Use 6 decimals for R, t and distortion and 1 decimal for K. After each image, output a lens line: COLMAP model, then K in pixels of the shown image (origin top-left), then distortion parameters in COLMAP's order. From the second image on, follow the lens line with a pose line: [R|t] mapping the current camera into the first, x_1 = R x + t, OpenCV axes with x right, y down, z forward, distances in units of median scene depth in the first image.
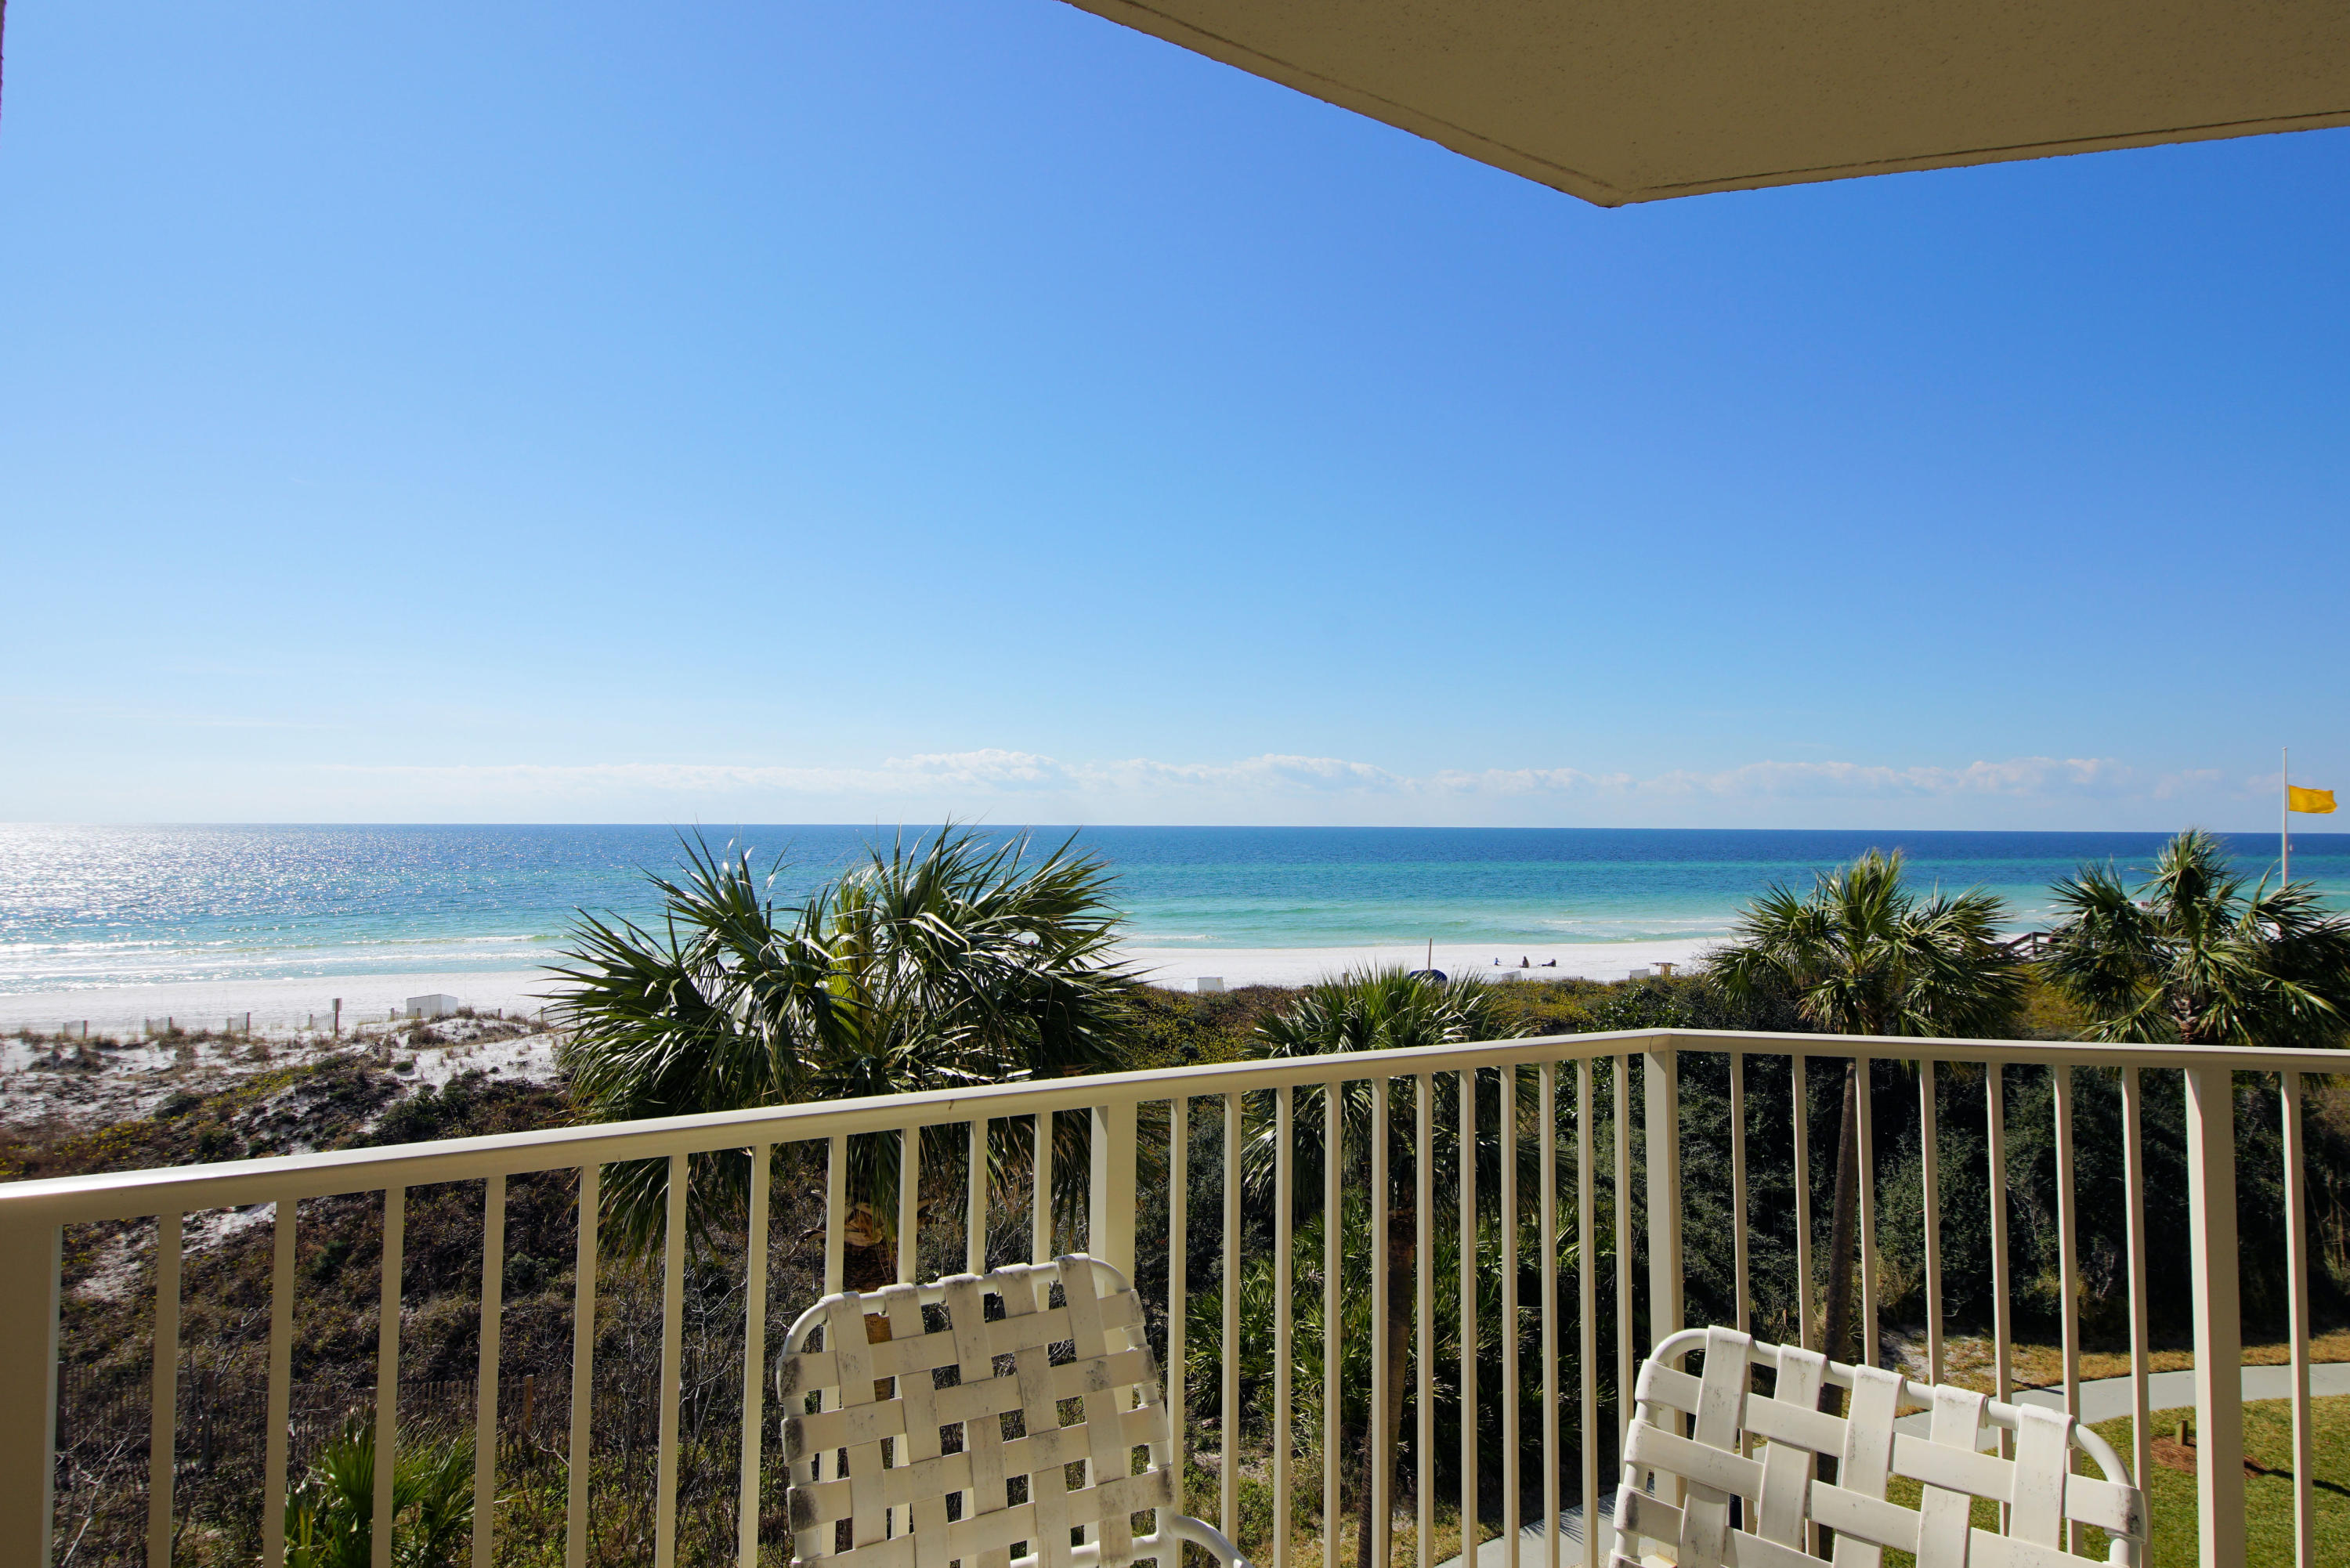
lens RADIAL K [[1287.0, 0, 1118.1], [0, 1287.0, 779.6], [0, 0, 1]] dist [0.015932, -0.022291]
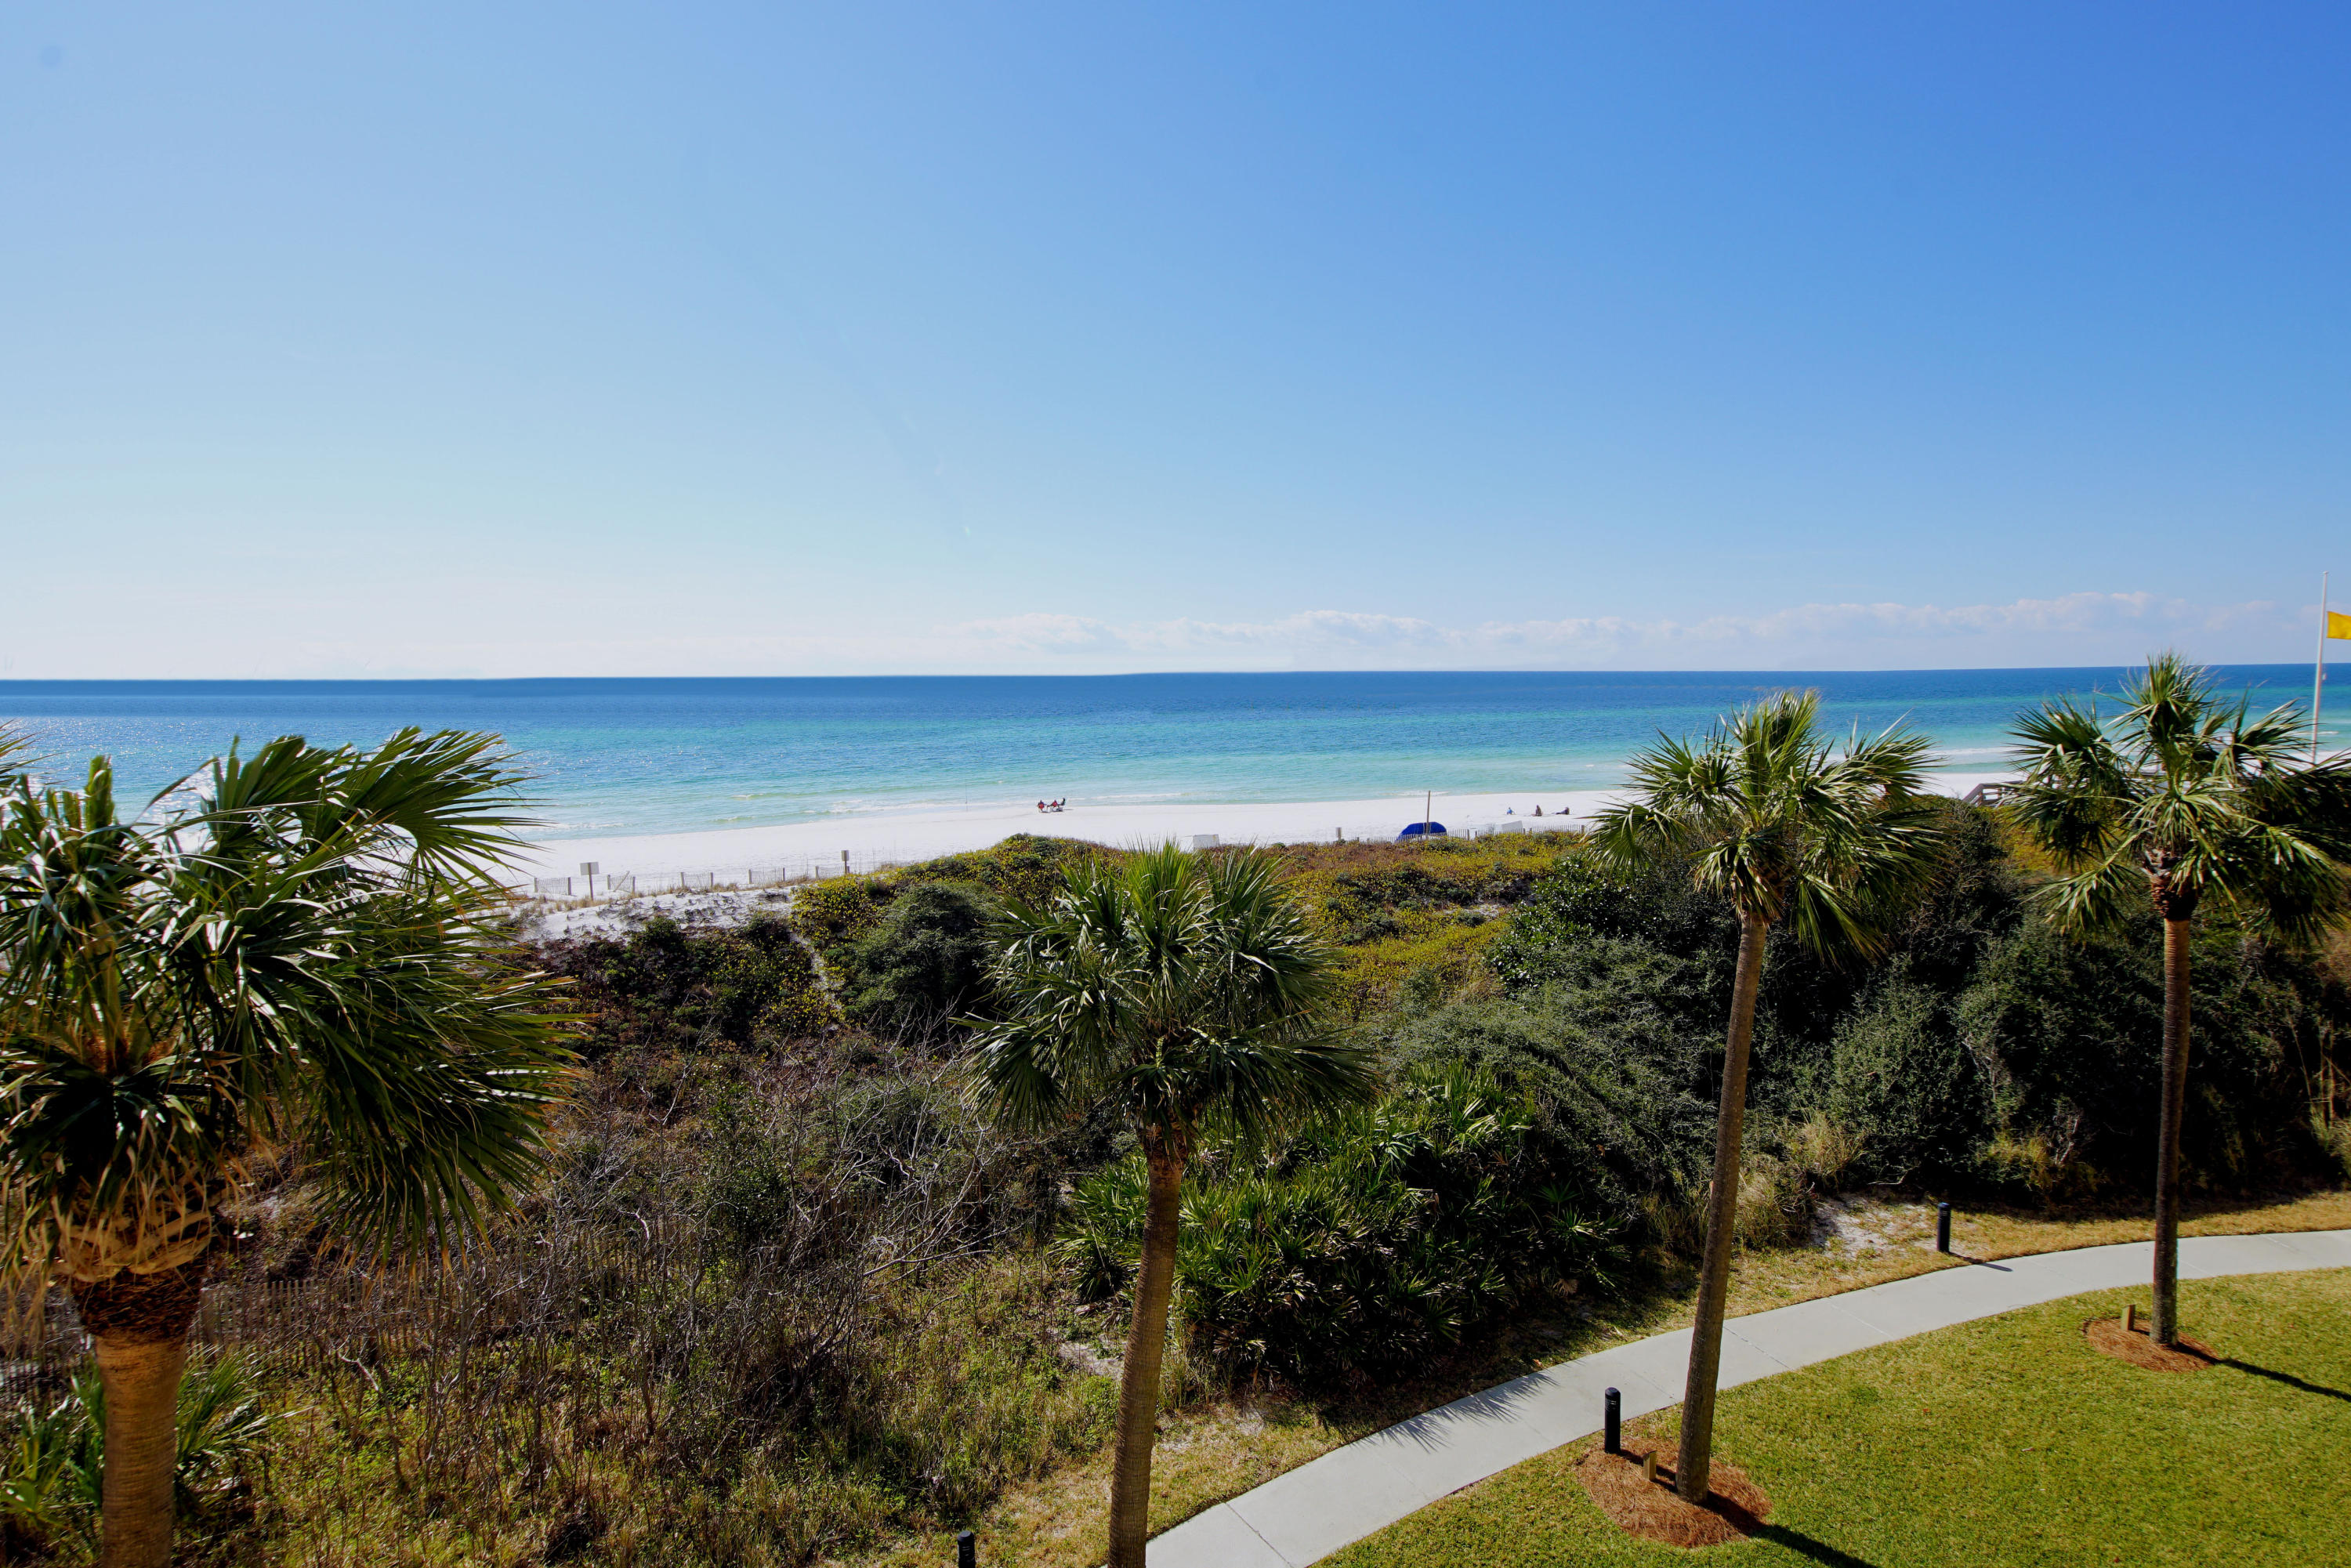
lens RADIAL K [[1242.2, 0, 1150.3], [0, 1242.2, 778.3], [0, 0, 1]] dist [0.026030, -0.029575]
pose [[0.999447, -0.022871, -0.024154, 0.126727], [0.025390, 0.993636, 0.109738, 0.008772], [0.021490, -0.110290, 0.993667, 0.111709]]
